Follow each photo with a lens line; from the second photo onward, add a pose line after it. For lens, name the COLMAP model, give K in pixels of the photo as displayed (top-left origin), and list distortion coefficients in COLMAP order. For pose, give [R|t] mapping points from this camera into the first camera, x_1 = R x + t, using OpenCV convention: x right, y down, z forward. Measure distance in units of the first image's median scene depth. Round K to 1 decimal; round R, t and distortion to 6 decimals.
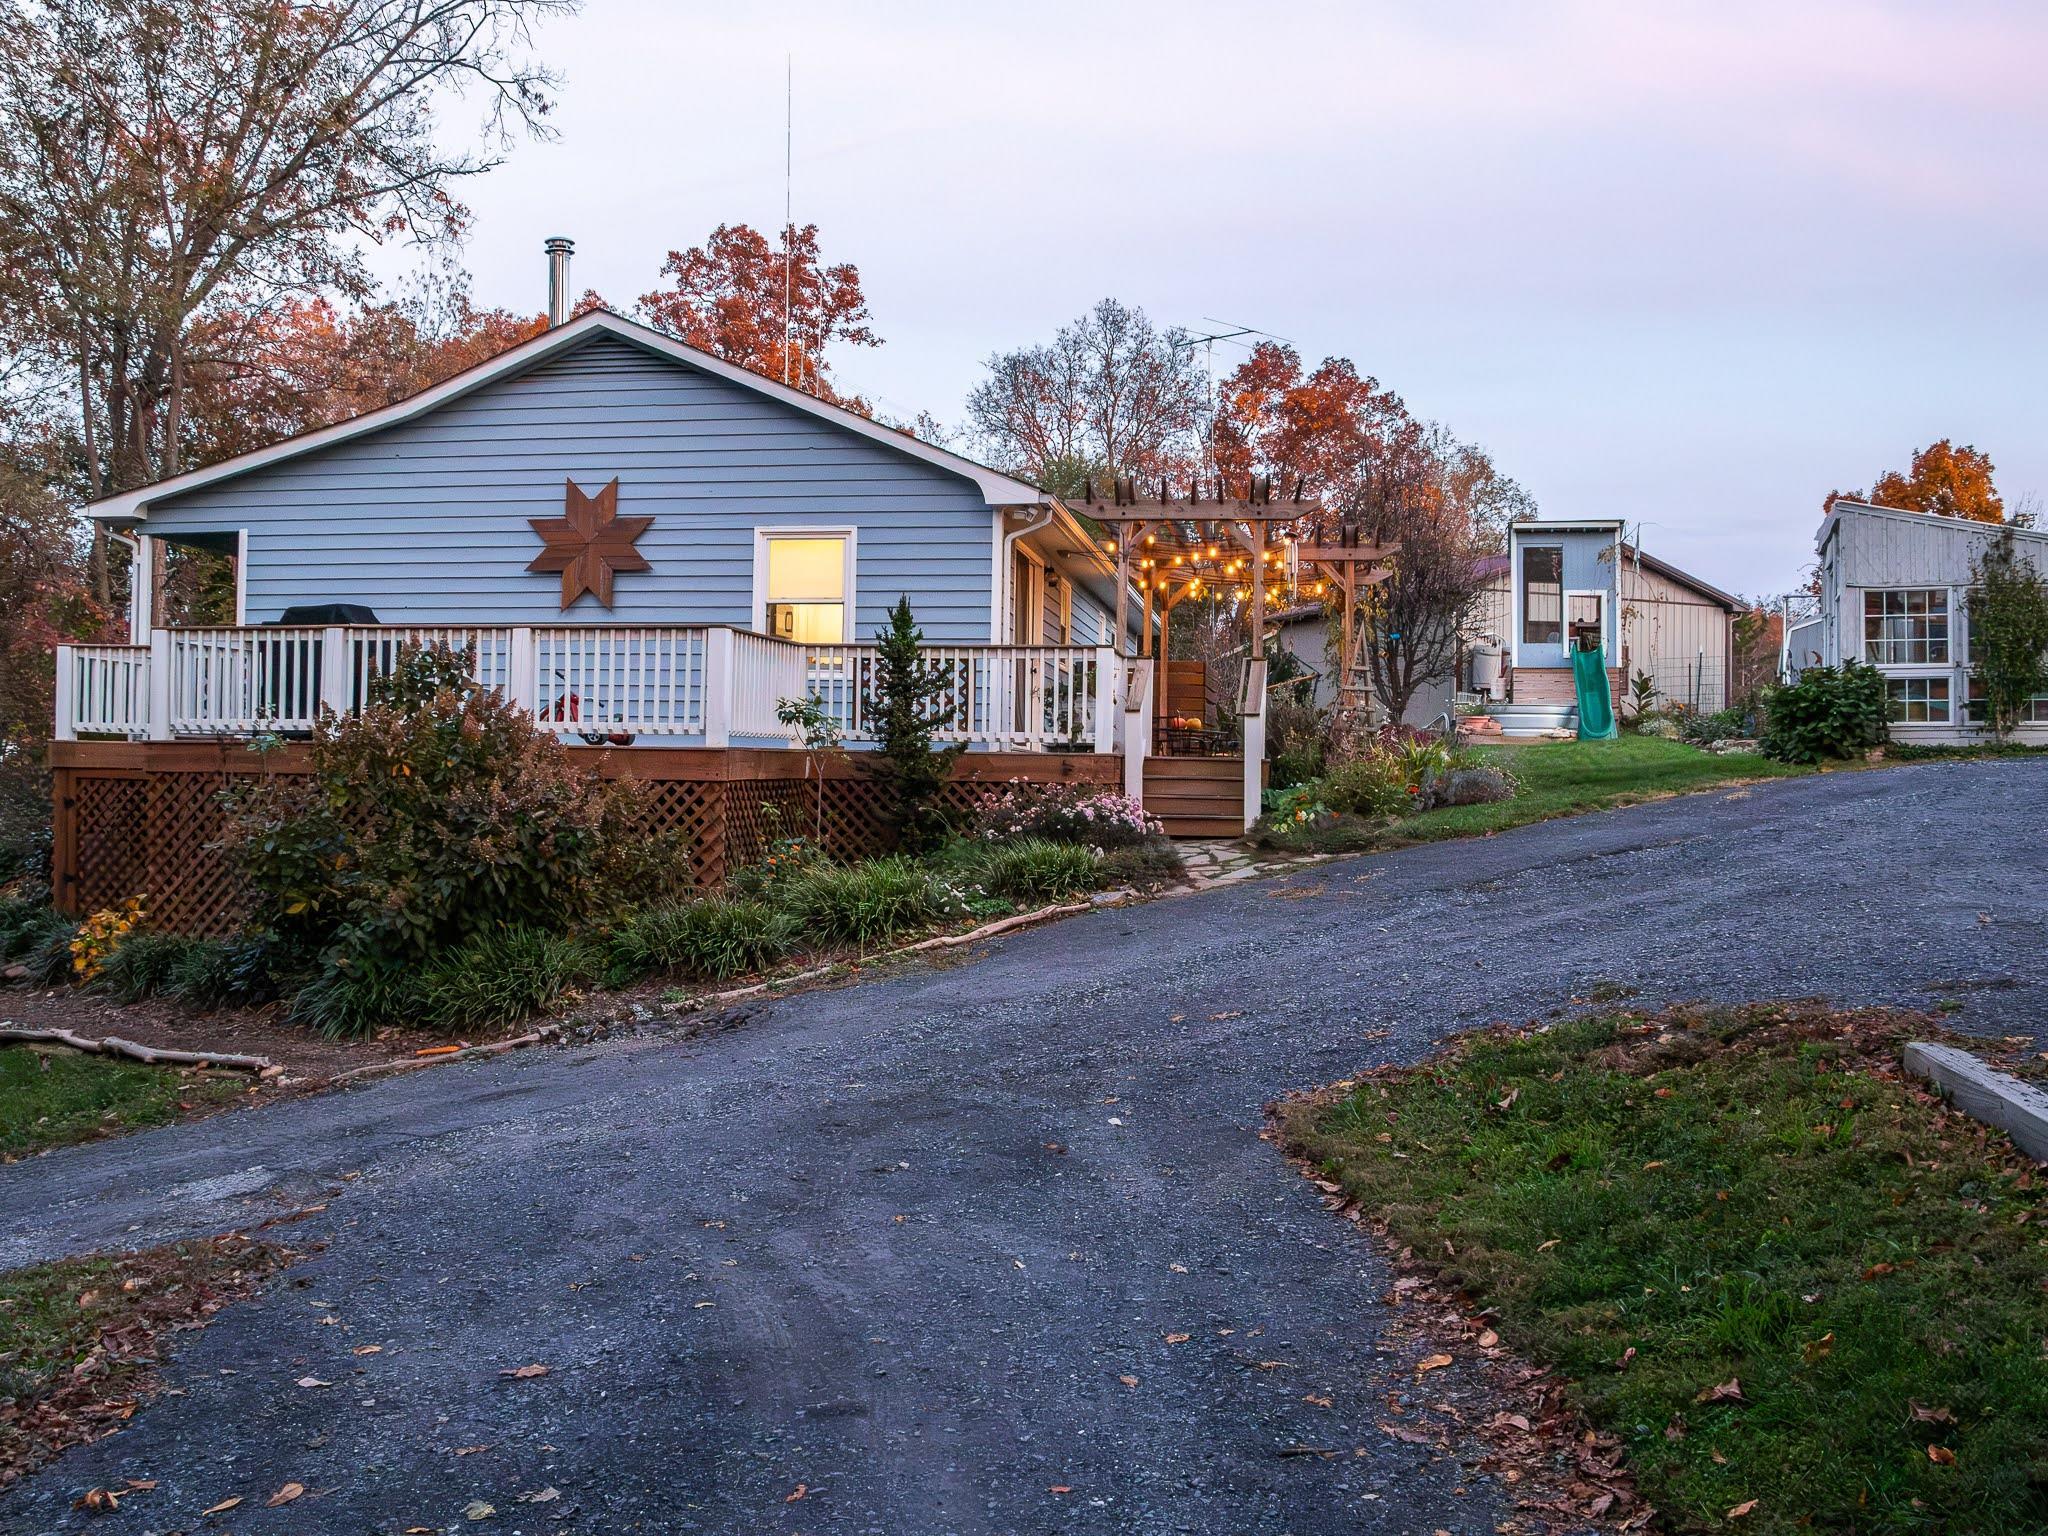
lens RADIAL K [[1859.1, 0, 1019.7], [0, 1859.1, 803.9], [0, 0, 1]] dist [-0.178617, 0.144826]
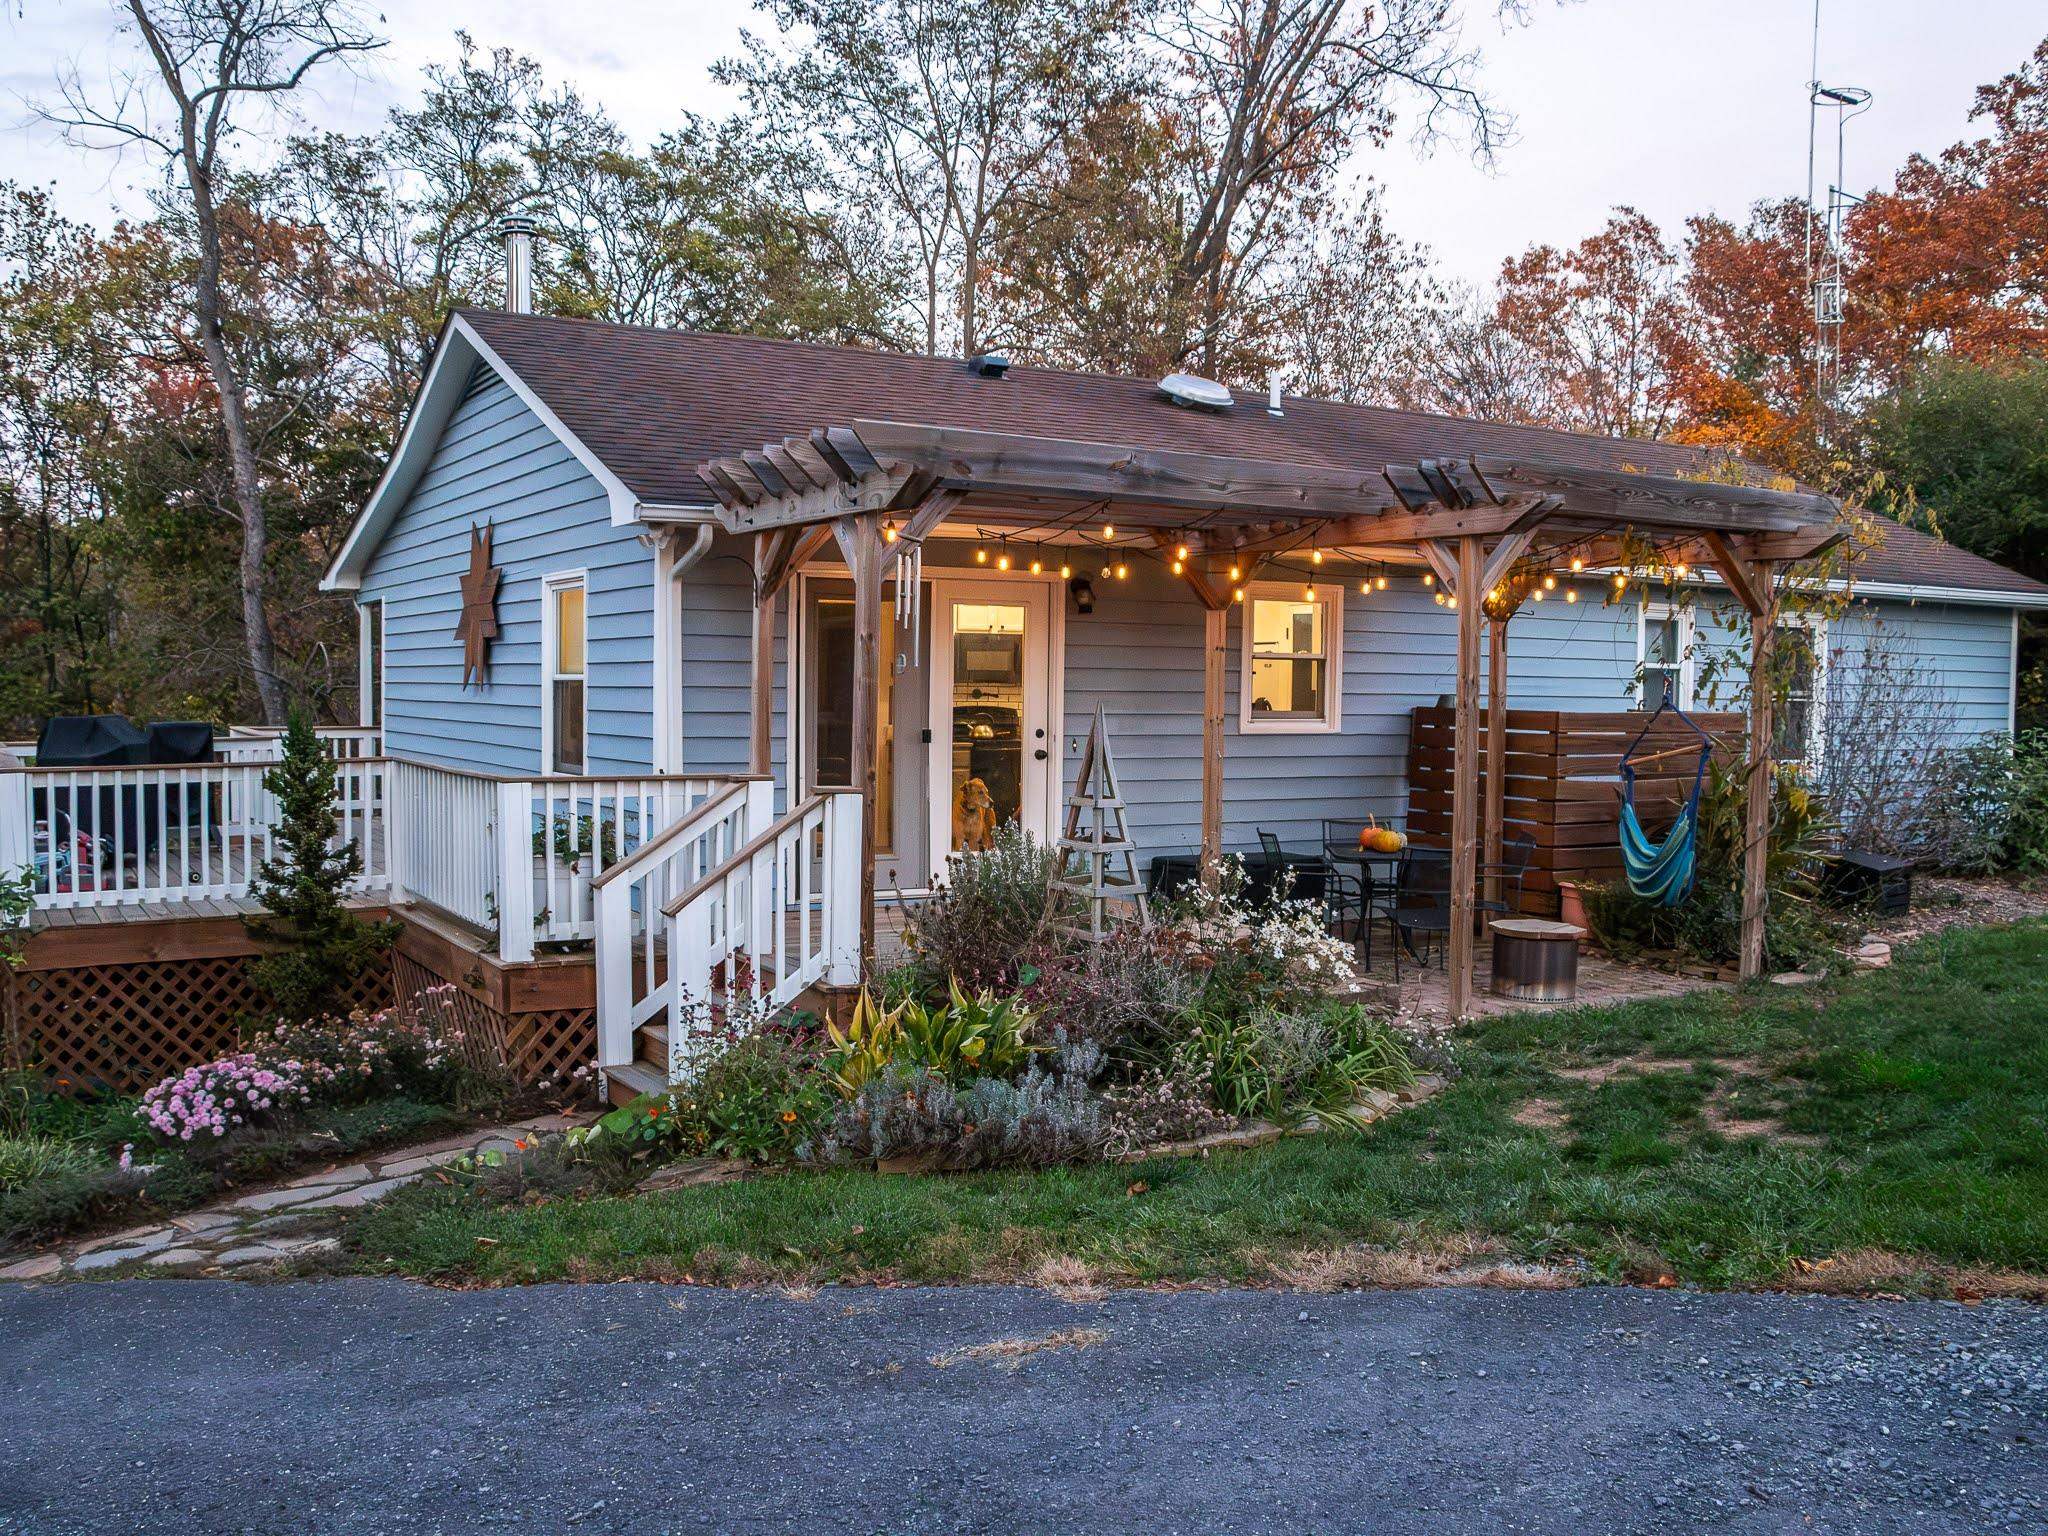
lens RADIAL K [[1845.7, 0, 1048.7], [0, 1845.7, 830.6], [0, 0, 1]] dist [-0.174349, 0.134794]
pose [[0.642567, 0.052458, -0.764432, 0.238262], [-0.005633, 0.997950, 0.063748, -0.042599], [0.766209, -0.036657, 0.641545, 0.304661]]
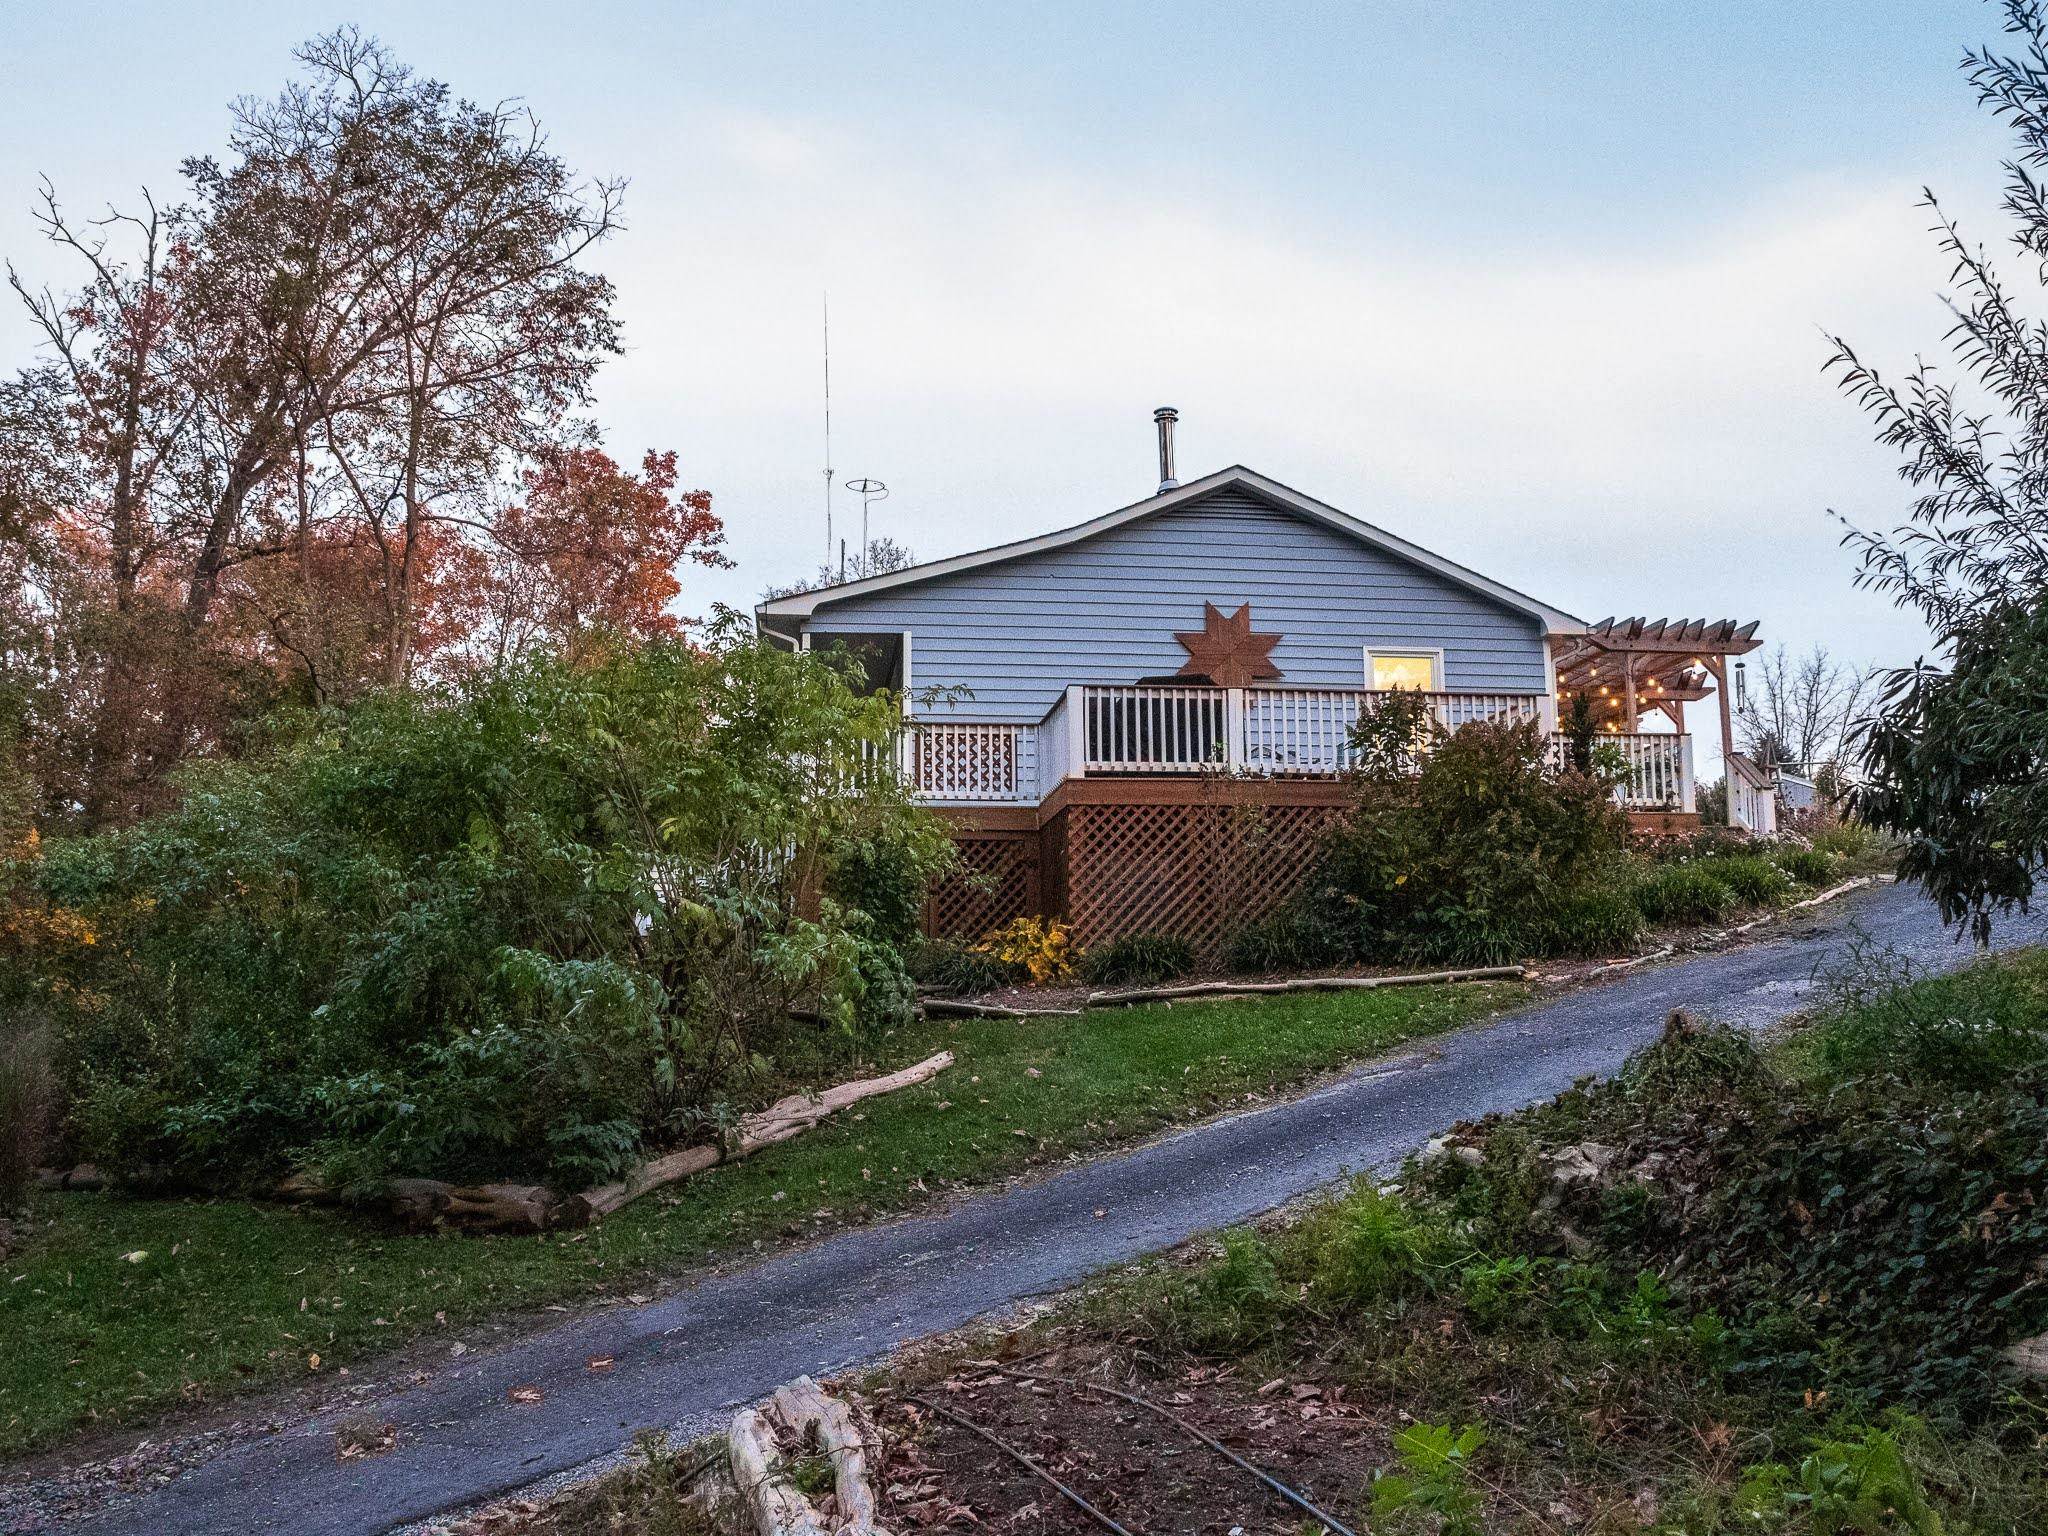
lens RADIAL K [[1859.1, 0, 1019.7], [0, 1859.1, 803.9], [0, 0, 1]] dist [-0.178617, 0.144826]
pose [[0.965550, 0.010805, 0.259992, -0.306442], [0.025967, 0.990149, -0.137586, 0.053890], [-0.258918, 0.139598, 0.955758, -0.053384]]
